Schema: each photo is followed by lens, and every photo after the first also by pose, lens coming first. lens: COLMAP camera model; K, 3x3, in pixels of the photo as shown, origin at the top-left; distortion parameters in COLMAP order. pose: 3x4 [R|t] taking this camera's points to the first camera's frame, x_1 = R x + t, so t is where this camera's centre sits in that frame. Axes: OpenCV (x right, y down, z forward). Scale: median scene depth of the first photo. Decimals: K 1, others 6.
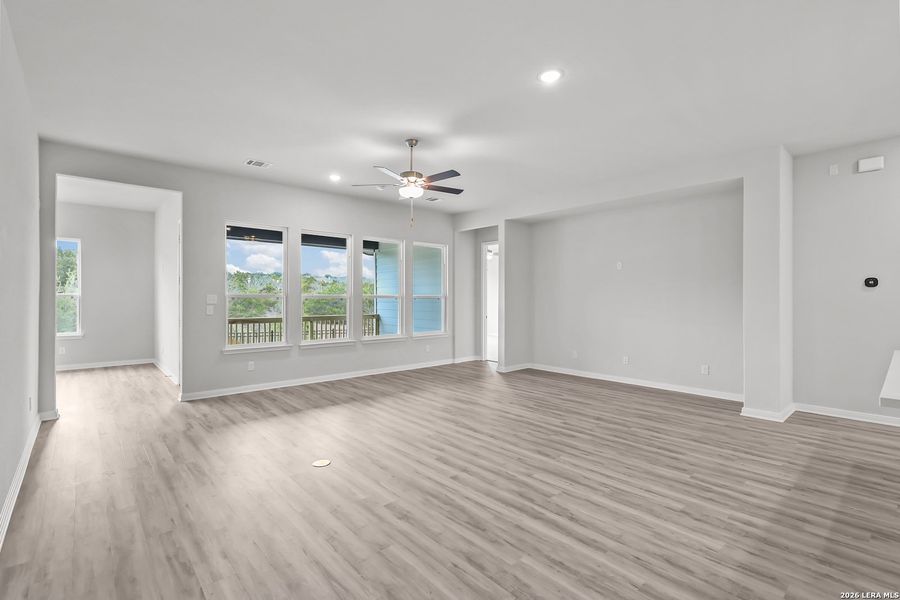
lens RADIAL K [[412.9, 0, 448.5], [0, 412.9, 300.6], [0, 0, 1]] dist [0.000185, -0.000019]
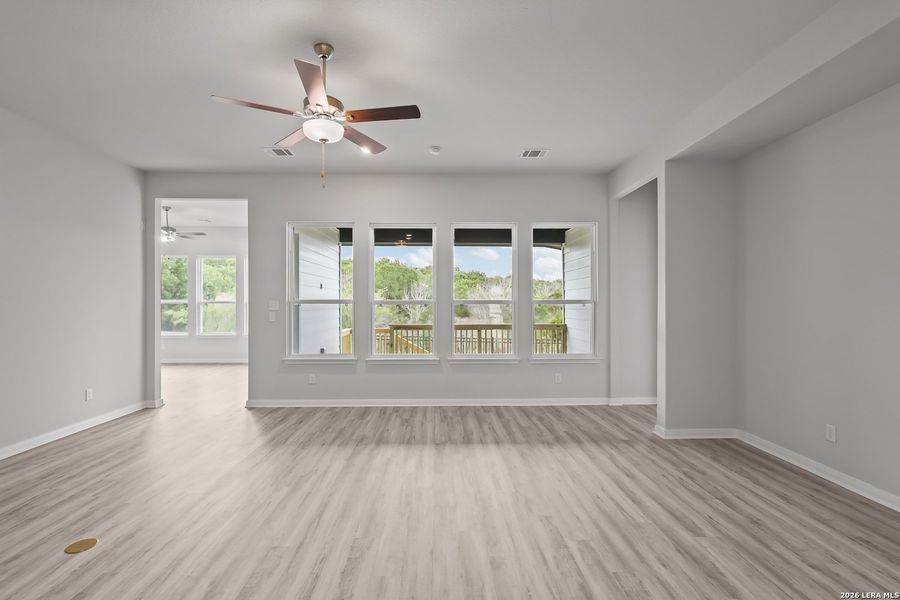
lens RADIAL K [[412.9, 0, 448.5], [0, 412.9, 300.6], [0, 0, 1]] dist [0.000185, -0.000019]
pose [[0.762035, -0.007388, -0.647493, 0.265978], [-0.001815, 0.999907, -0.013546, -0.001750], [0.647533, 0.011497, 0.761951, 0.384248]]
